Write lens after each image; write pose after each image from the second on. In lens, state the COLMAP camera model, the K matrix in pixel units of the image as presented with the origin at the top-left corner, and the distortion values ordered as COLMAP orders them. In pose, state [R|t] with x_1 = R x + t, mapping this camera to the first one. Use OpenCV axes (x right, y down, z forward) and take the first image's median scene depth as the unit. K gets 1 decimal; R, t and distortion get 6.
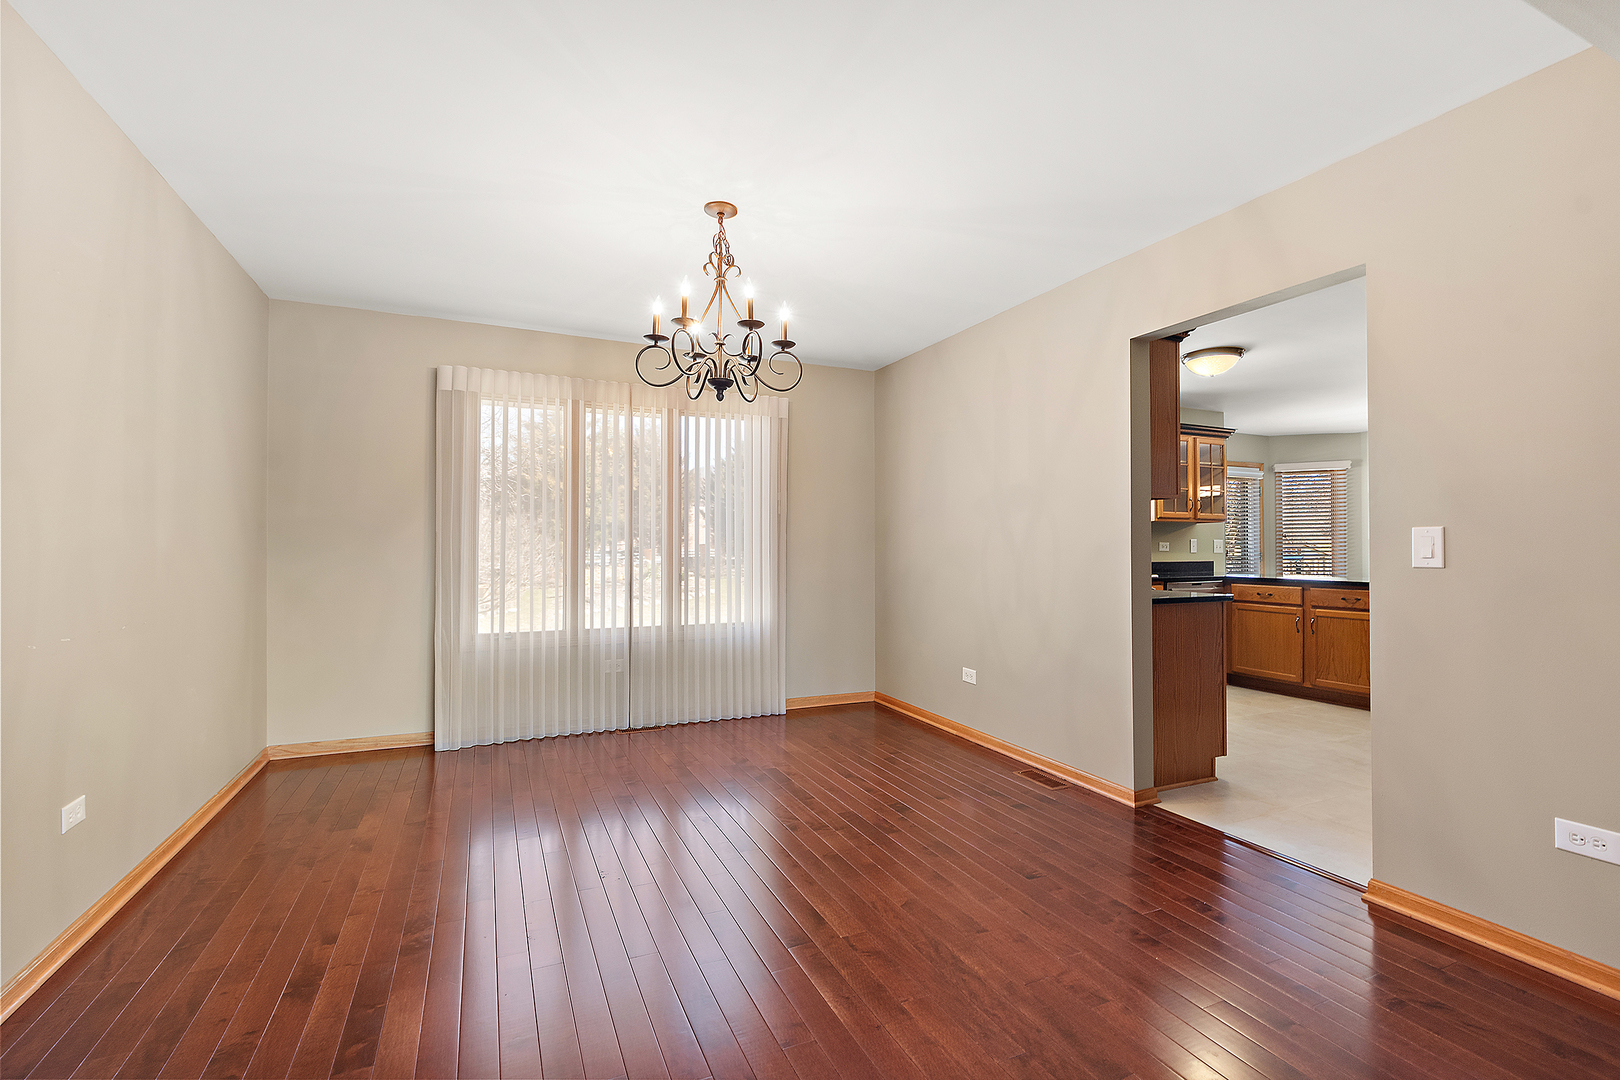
lens RADIAL K [[728.9, 0, 810.0], [0, 728.9, 540.0], [0, 0, 1]] dist [-0.008375, -0.000801]
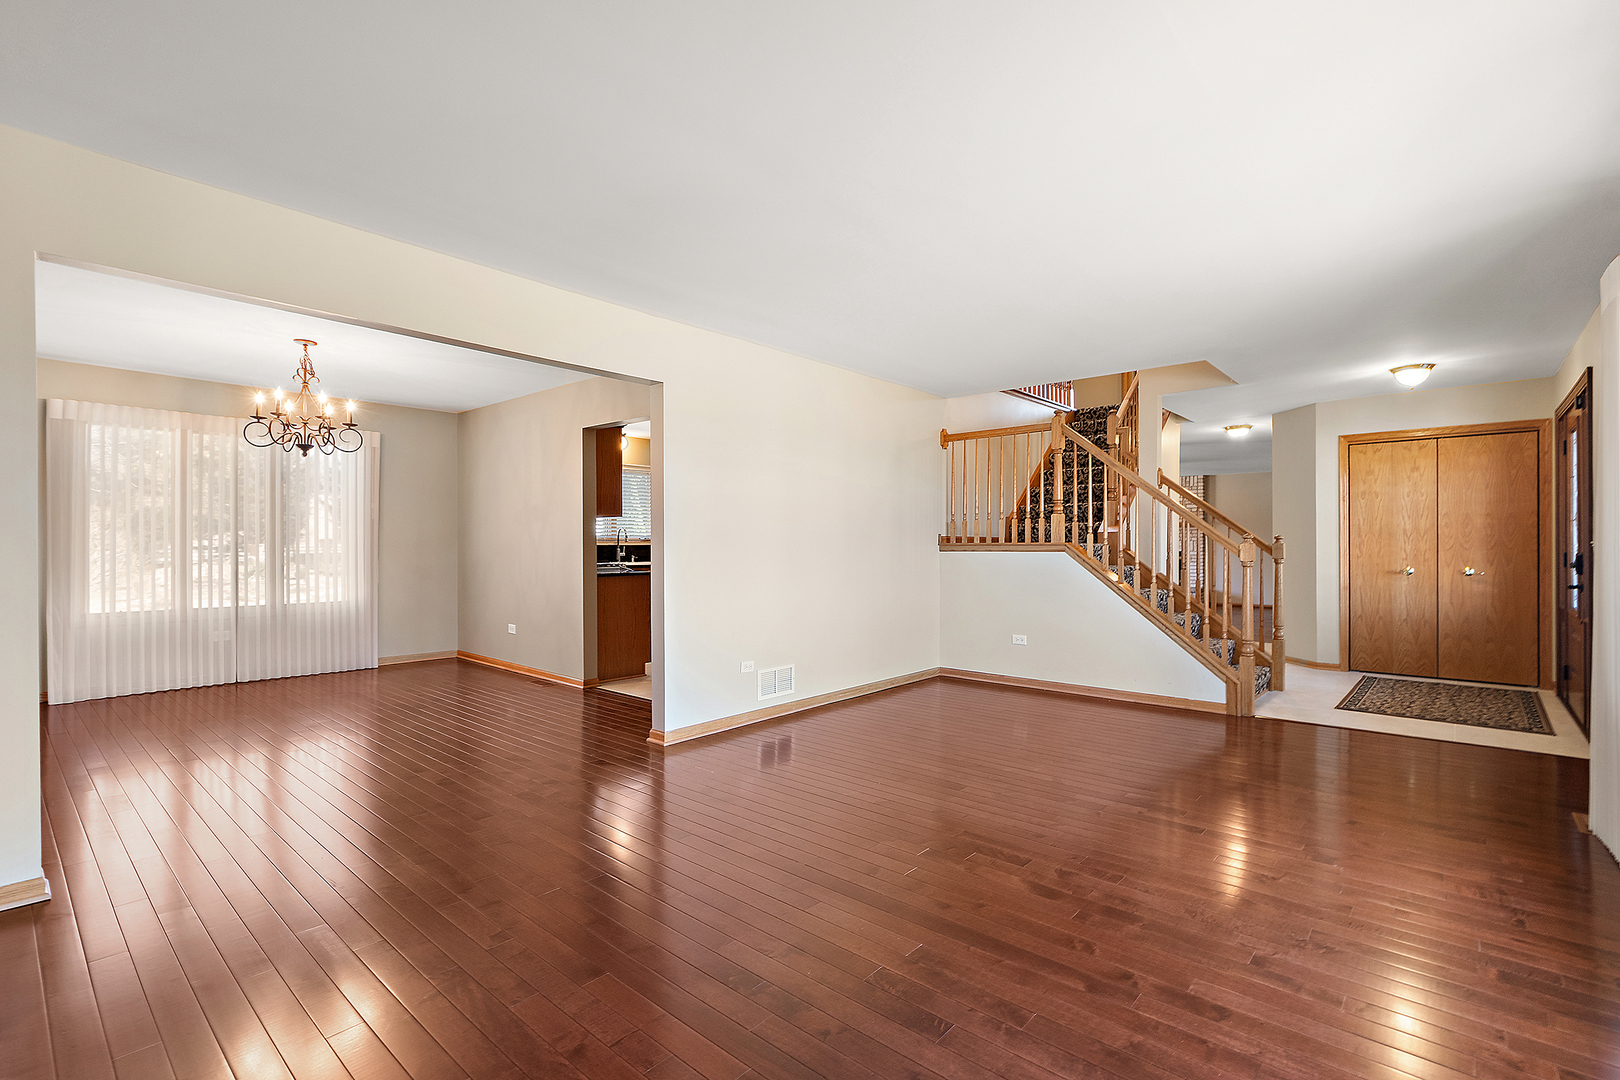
lens RADIAL K [[728.9, 0, 810.0], [0, 728.9, 540.0], [0, 0, 1]] dist [-0.008375, -0.000801]
pose [[0.907247, 0.000588, 0.420597, 0.139660], [-0.002696, 0.999987, 0.004416, -0.006238], [-0.420589, -0.005141, 0.907237, -0.613050]]
